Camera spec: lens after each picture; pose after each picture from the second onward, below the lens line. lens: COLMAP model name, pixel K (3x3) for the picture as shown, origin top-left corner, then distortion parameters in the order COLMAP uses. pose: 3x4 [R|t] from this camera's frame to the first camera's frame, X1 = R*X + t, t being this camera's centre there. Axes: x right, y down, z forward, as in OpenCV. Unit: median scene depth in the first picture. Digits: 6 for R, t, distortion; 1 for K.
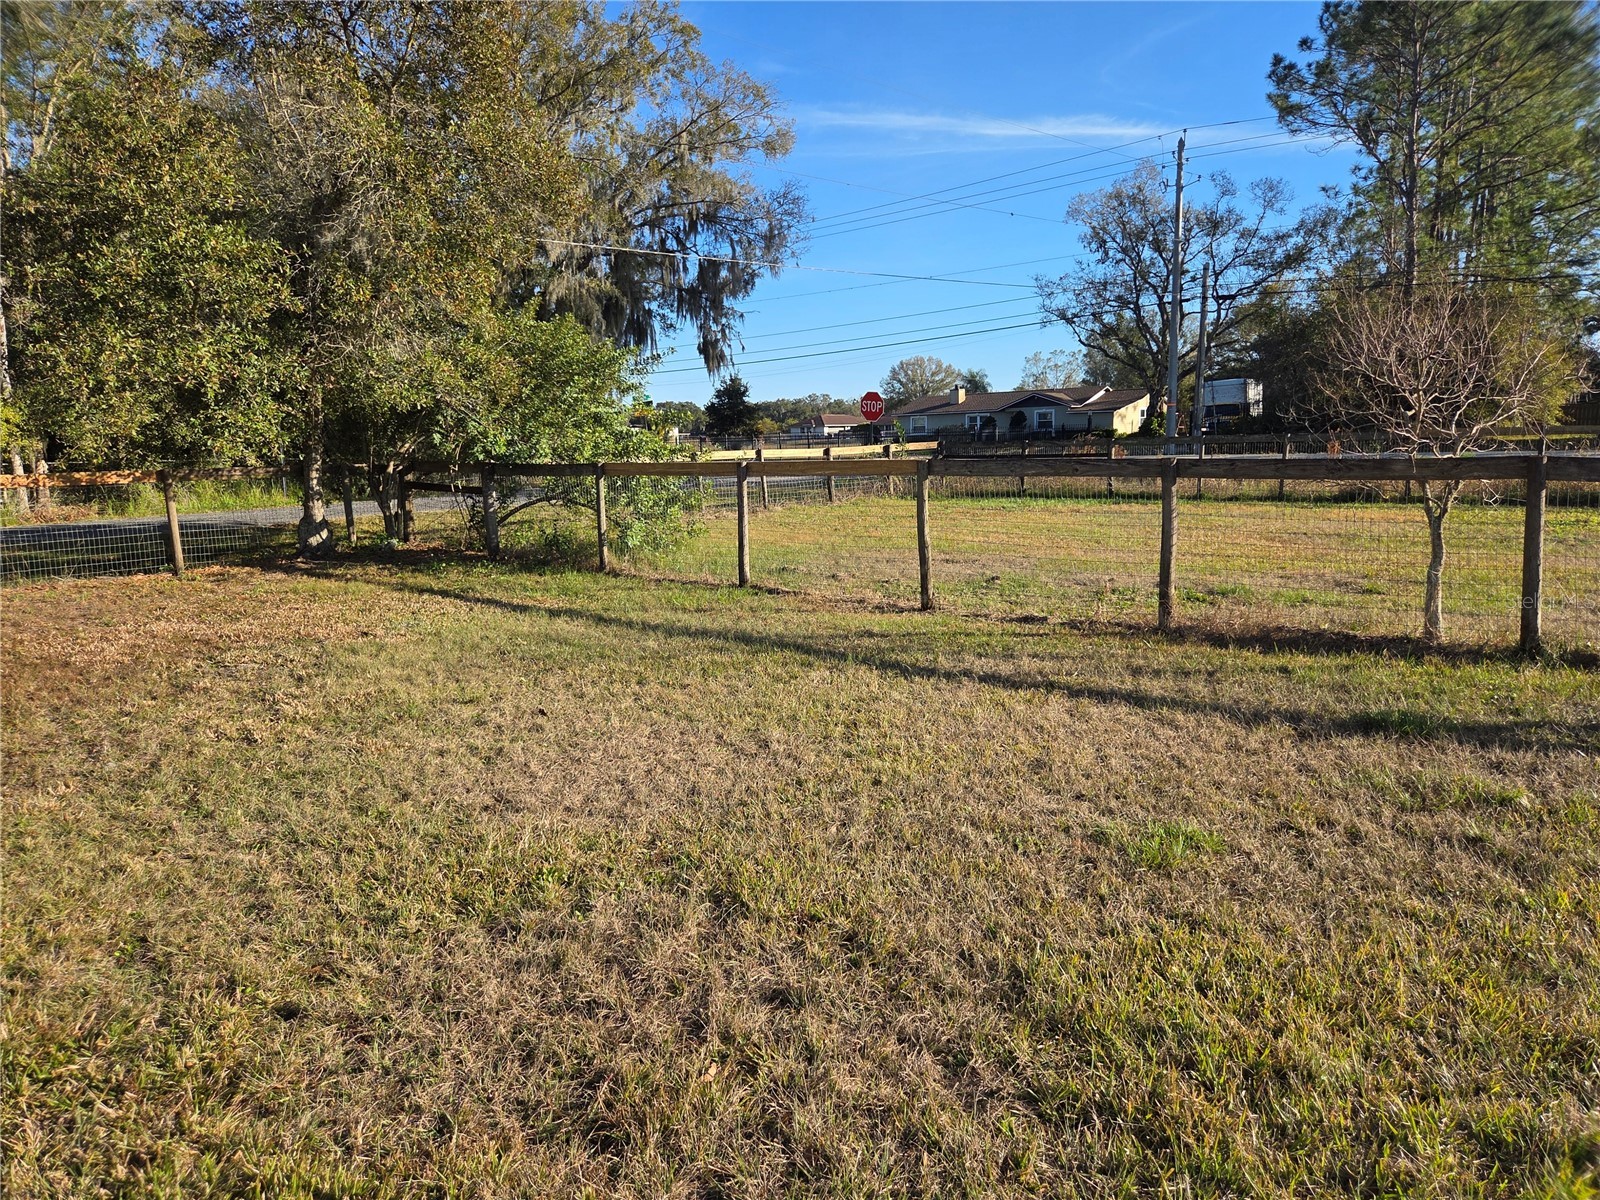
lens RADIAL K [[1071.7, 0, 781.4], [0, 1071.7, 600.5], [0, 0, 1]] dist [0.069219, -0.060548]
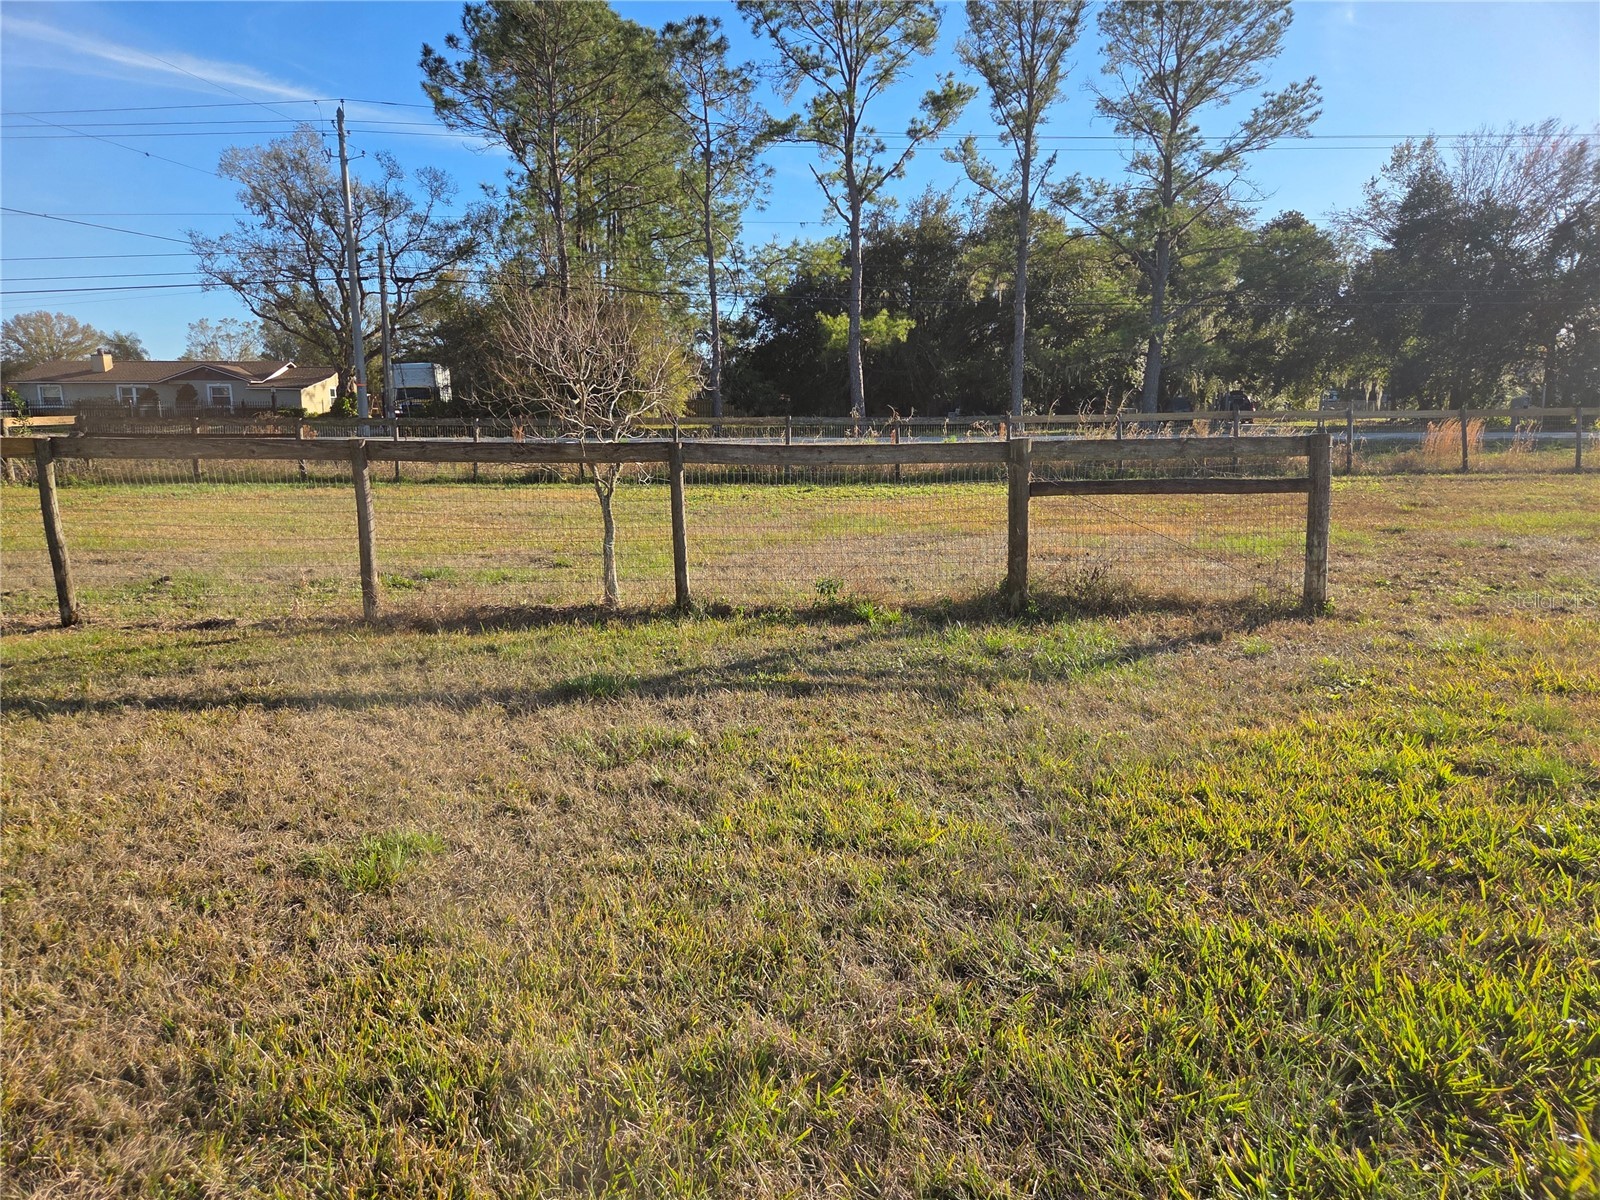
lens RADIAL K [[1070.0, 0, 793.3], [0, 1070.0, 601.8], [0, 0, 1]] dist [0.066978, -0.056568]
pose [[0.756746, -0.091695, 0.647246, 0.023473], [0.080610, 0.995646, 0.046806, -0.004121], [-0.648720, 0.016754, 0.760843, 0.037625]]
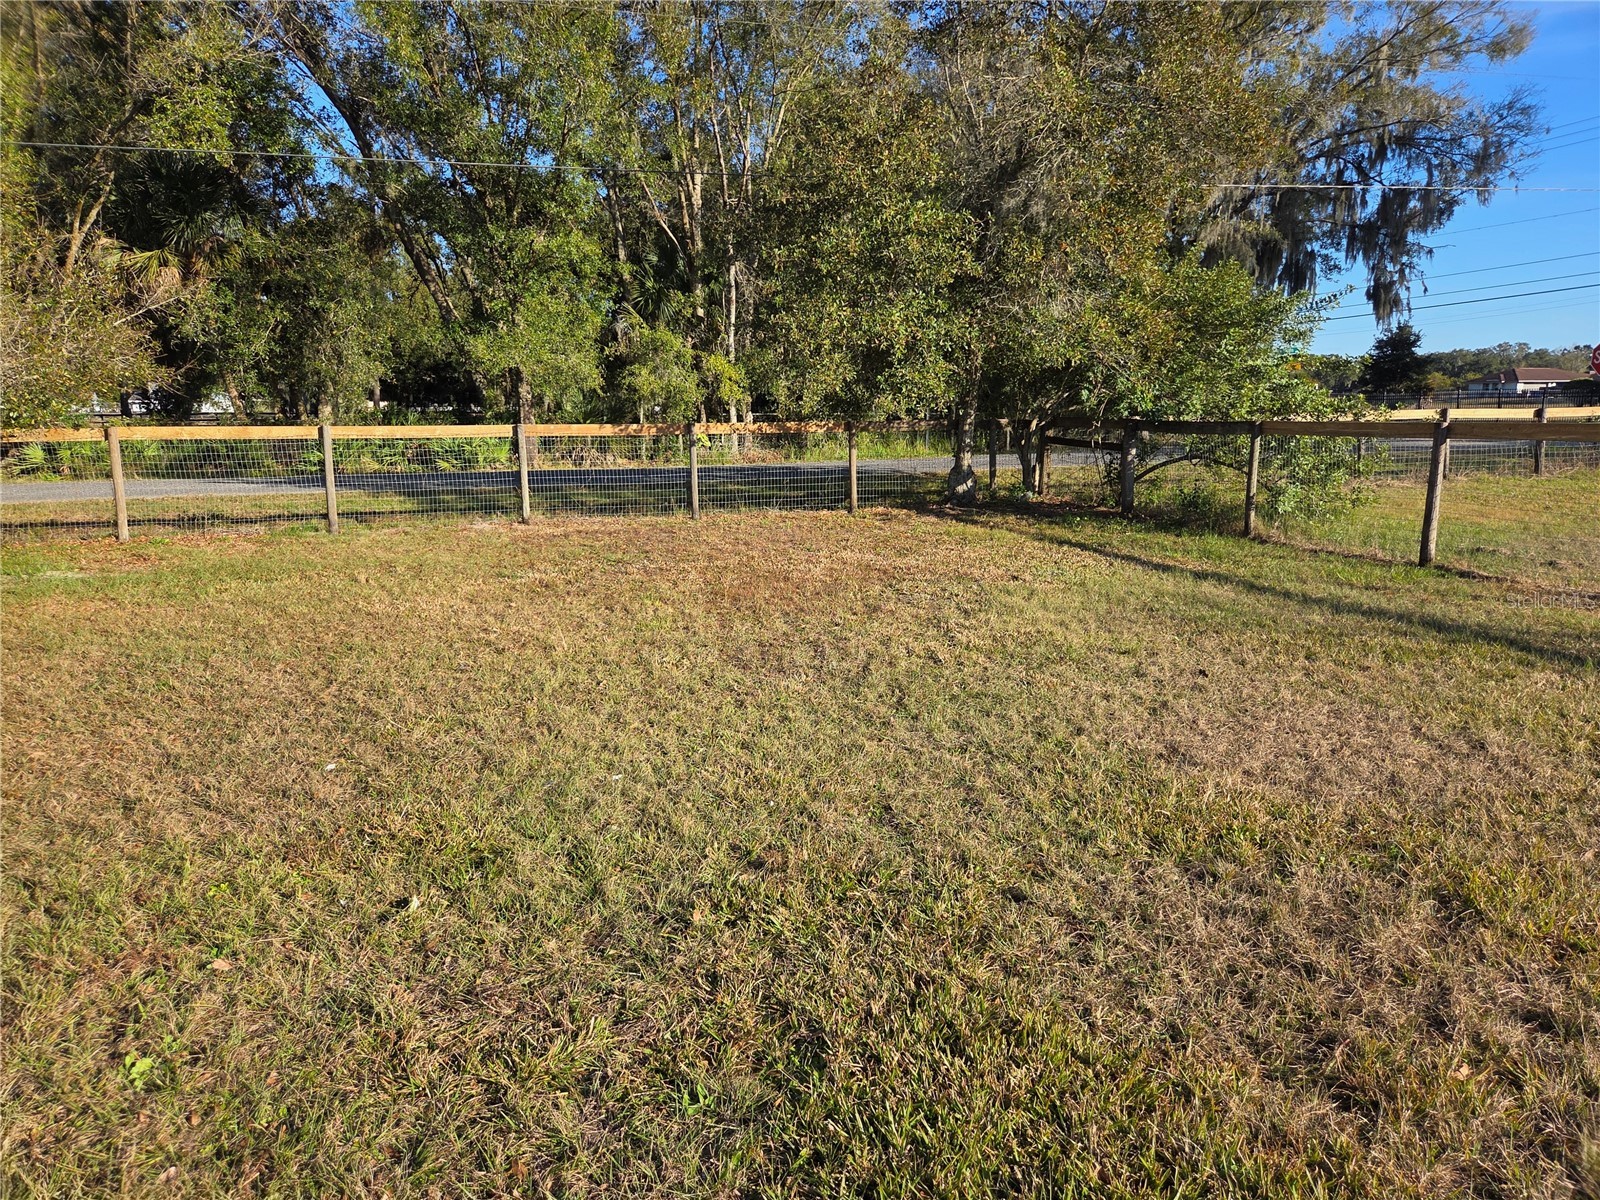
lens RADIAL K [[1070.0, 0, 793.3], [0, 1070.0, 601.8], [0, 0, 1]] dist [0.066978, -0.056568]
pose [[0.857745, 0.108333, -0.502531, -0.061201], [-0.088102, 0.994059, 0.063916, 0.009777], [0.506469, -0.010550, 0.862193, -0.048680]]
